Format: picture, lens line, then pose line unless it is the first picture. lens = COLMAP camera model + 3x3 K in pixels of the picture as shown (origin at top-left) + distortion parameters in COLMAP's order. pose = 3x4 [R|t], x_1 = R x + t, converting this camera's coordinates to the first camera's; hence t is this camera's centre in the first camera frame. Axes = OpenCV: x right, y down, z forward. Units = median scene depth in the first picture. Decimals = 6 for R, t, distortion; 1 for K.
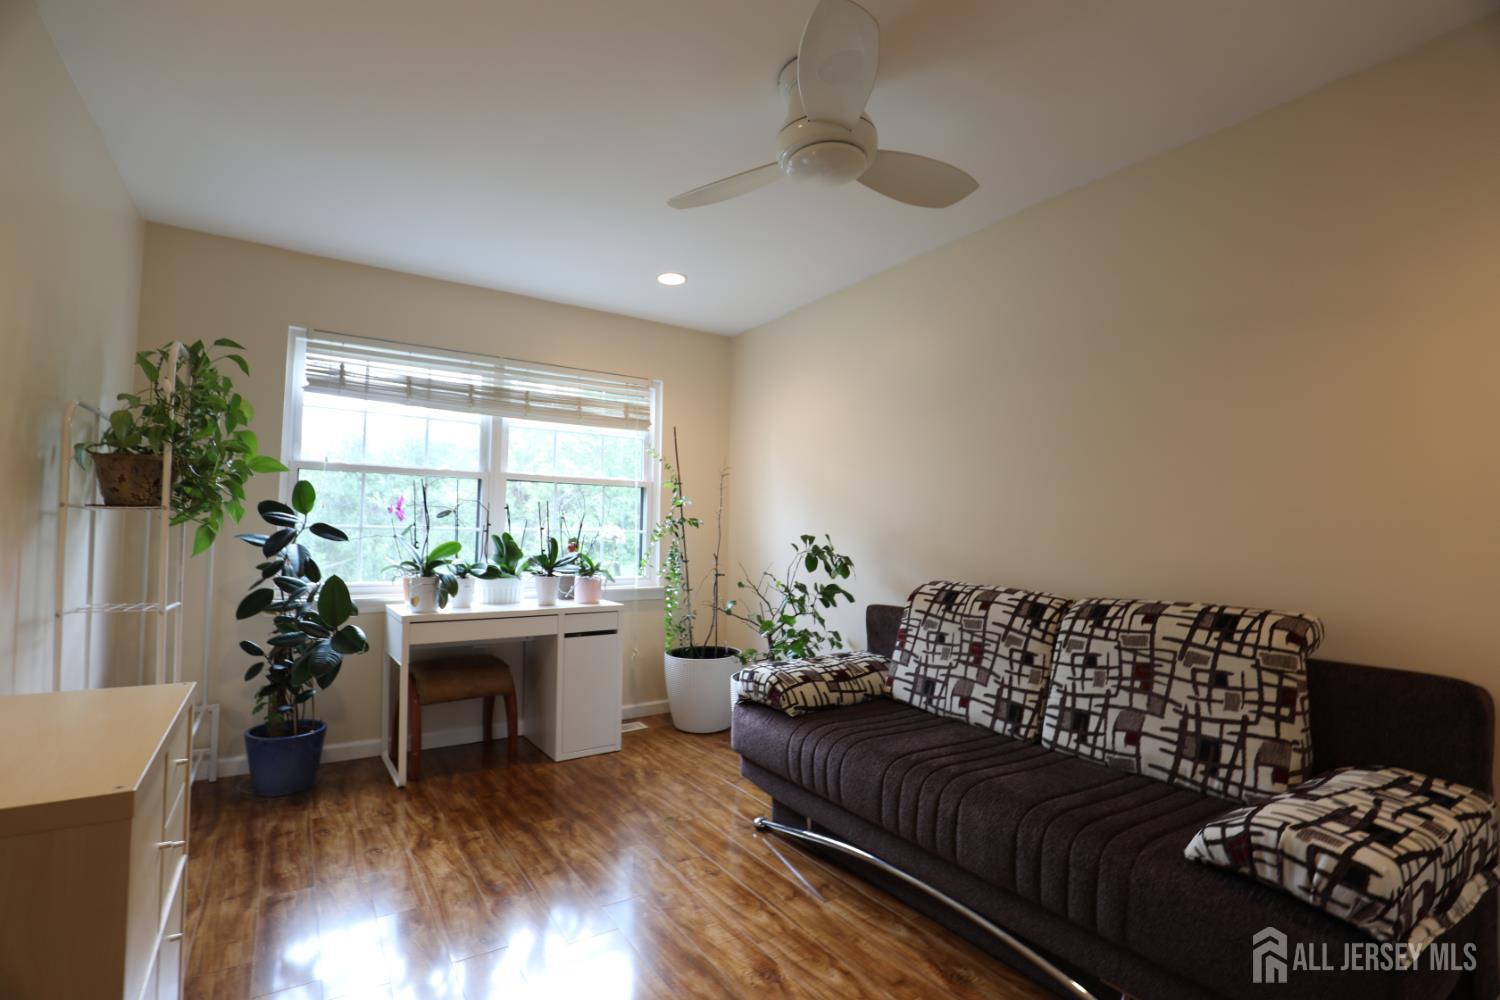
lens RADIAL K [[687.5, 0, 750.0], [0, 687.5, 500.0], [0, 0, 1]] dist [-0.028720, 0.000222]
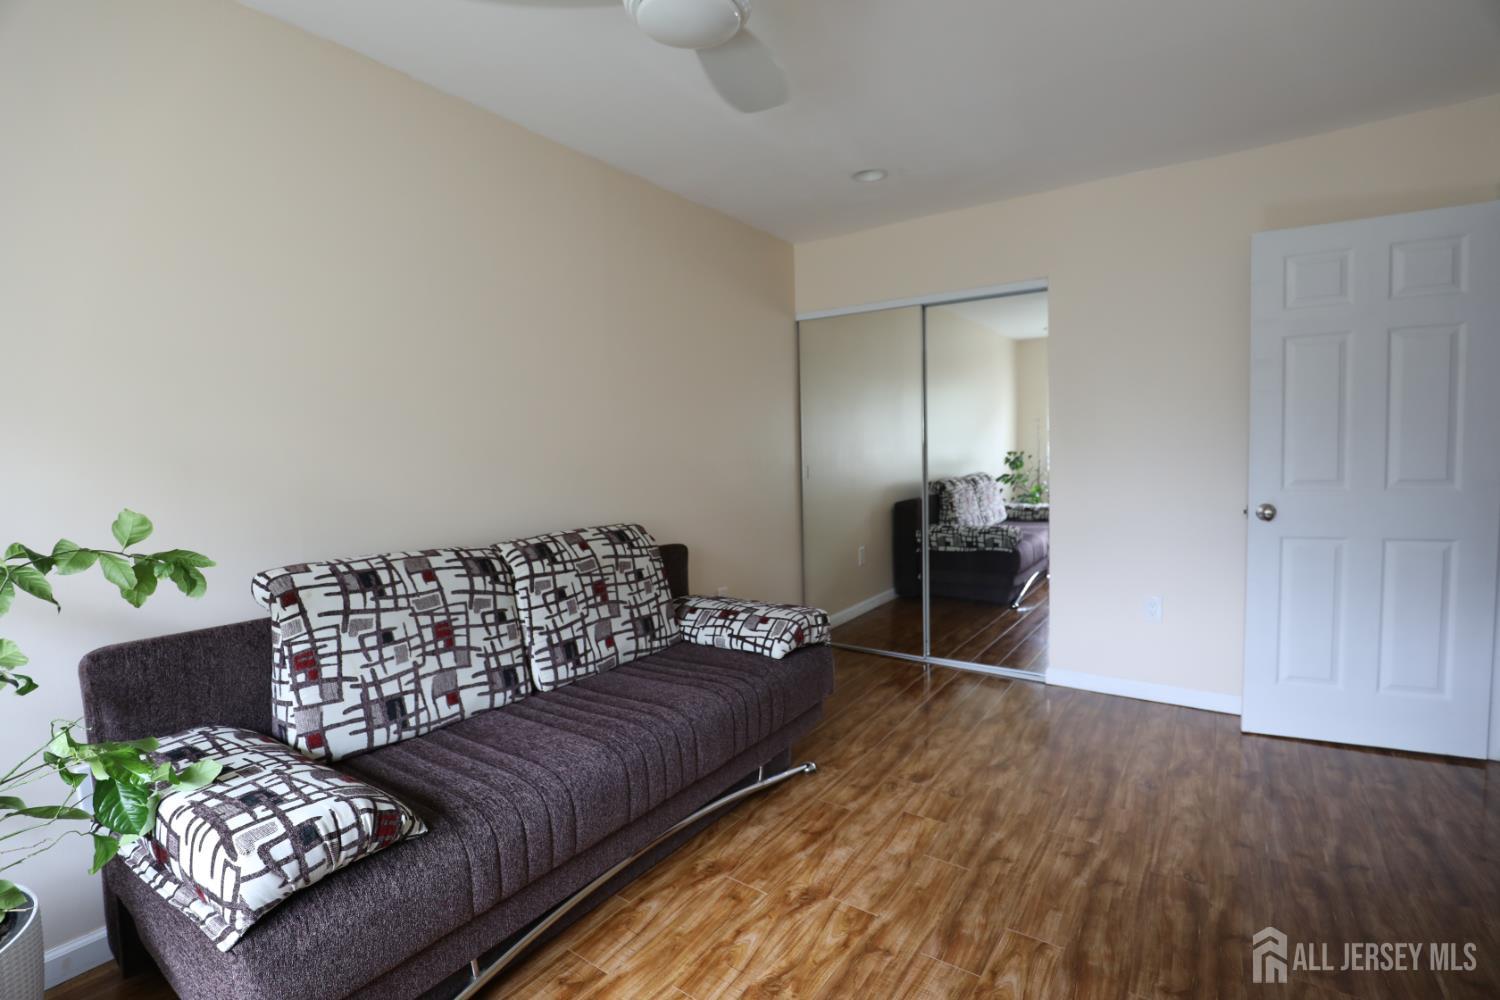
lens RADIAL K [[687.5, 0, 750.0], [0, 687.5, 500.0], [0, 0, 1]] dist [-0.028720, 0.000222]
pose [[-0.358952, -0.068181, 0.930862, -0.553949], [-0.023723, 0.997673, 0.063926, 0.008483], [-0.933054, 0.000864, -0.359734, 1.005351]]
